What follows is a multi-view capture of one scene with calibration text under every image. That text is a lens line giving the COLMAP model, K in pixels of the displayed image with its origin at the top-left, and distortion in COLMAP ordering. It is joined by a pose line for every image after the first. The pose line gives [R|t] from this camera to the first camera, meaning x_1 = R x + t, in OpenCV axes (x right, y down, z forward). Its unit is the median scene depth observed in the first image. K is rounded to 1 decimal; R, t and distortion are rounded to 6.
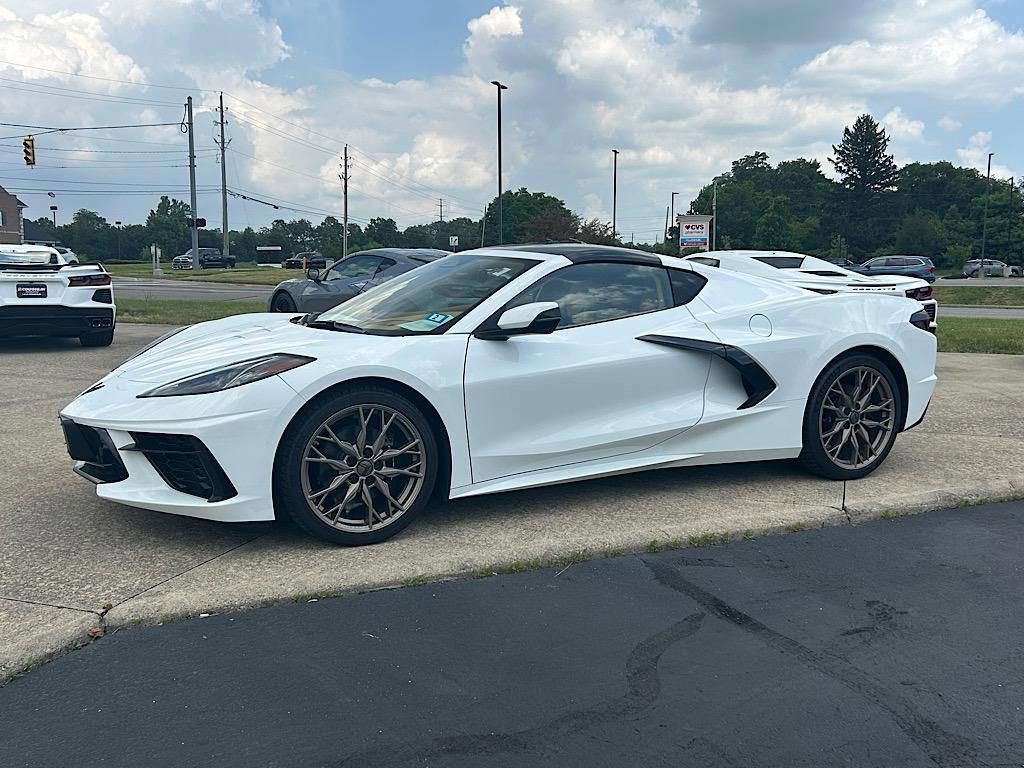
lens RADIAL K [[967.4, 0, 508.6], [0, 967.4, 382.8], [0, 0, 1]] dist [0.075162, -0.117826]
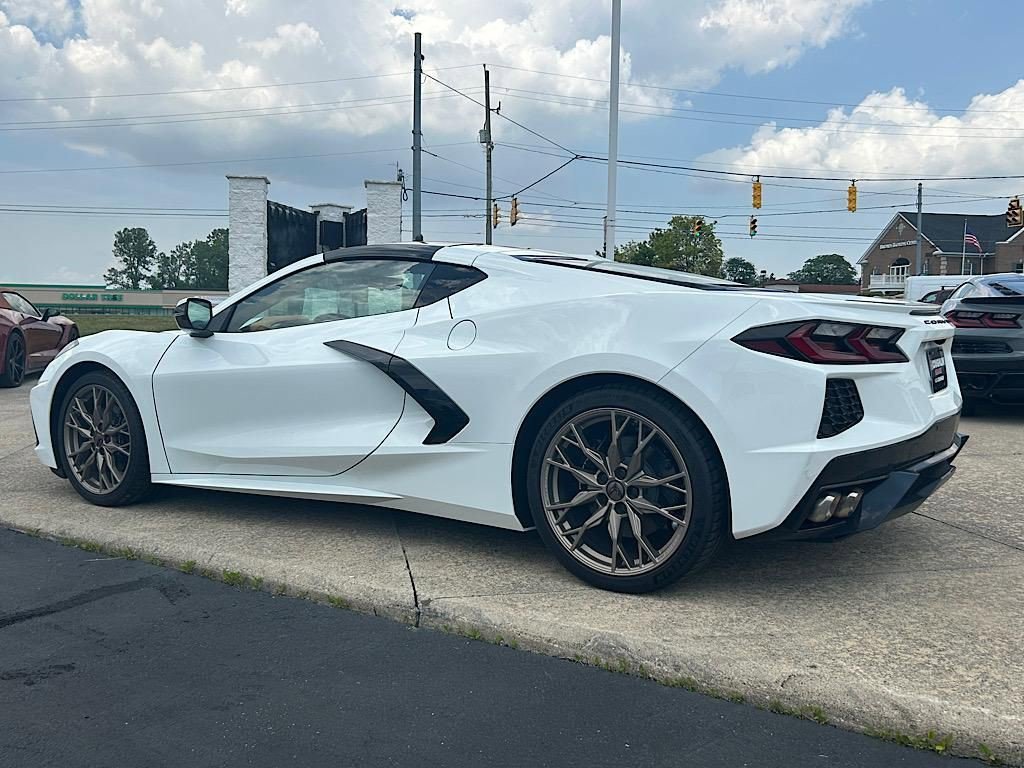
lens RADIAL K [[967.4, 0, 508.6], [0, 967.4, 382.8], [0, 0, 1]] dist [0.075162, -0.117826]
pose [[0.490742, 0.052989, -0.869692, 0.868855], [-0.103022, 0.994676, 0.002472, -0.027245], [0.865193, 0.088384, 0.493588, 0.646251]]
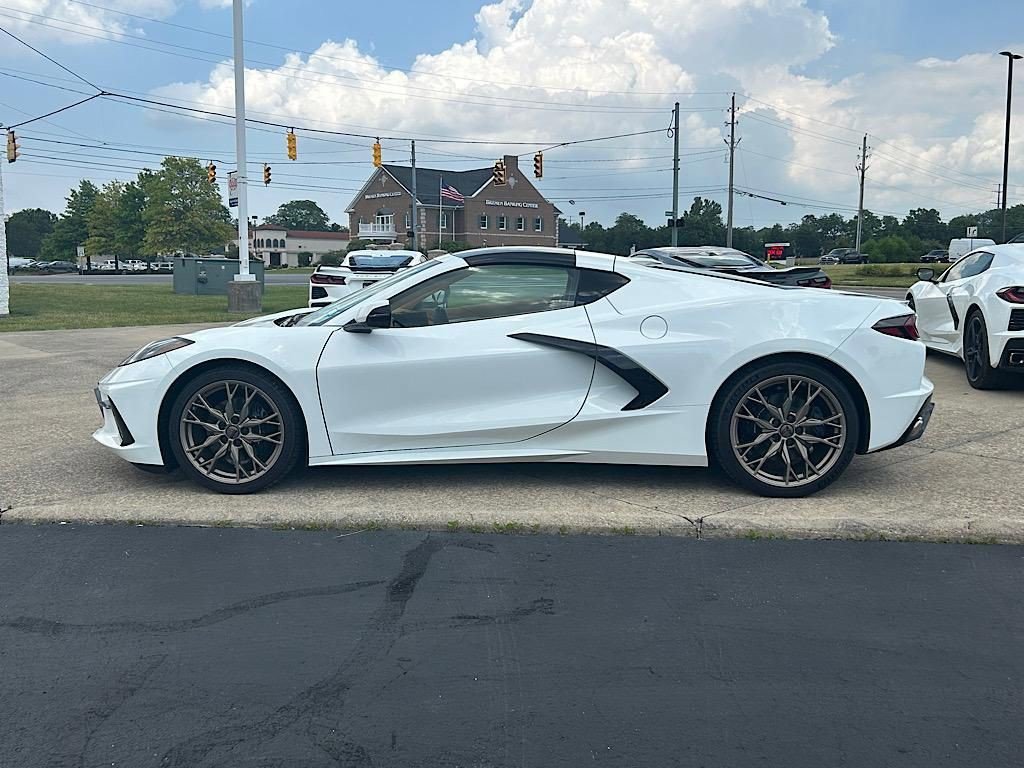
lens RADIAL K [[967.4, 0, 508.6], [0, 967.4, 382.8], [0, 0, 1]] dist [0.075162, -0.117826]
pose [[0.861008, 0.053892, -0.505728, 0.602167], [-0.052244, 0.998482, 0.017455, -0.011614], [0.505901, 0.011392, 0.862516, 0.079797]]
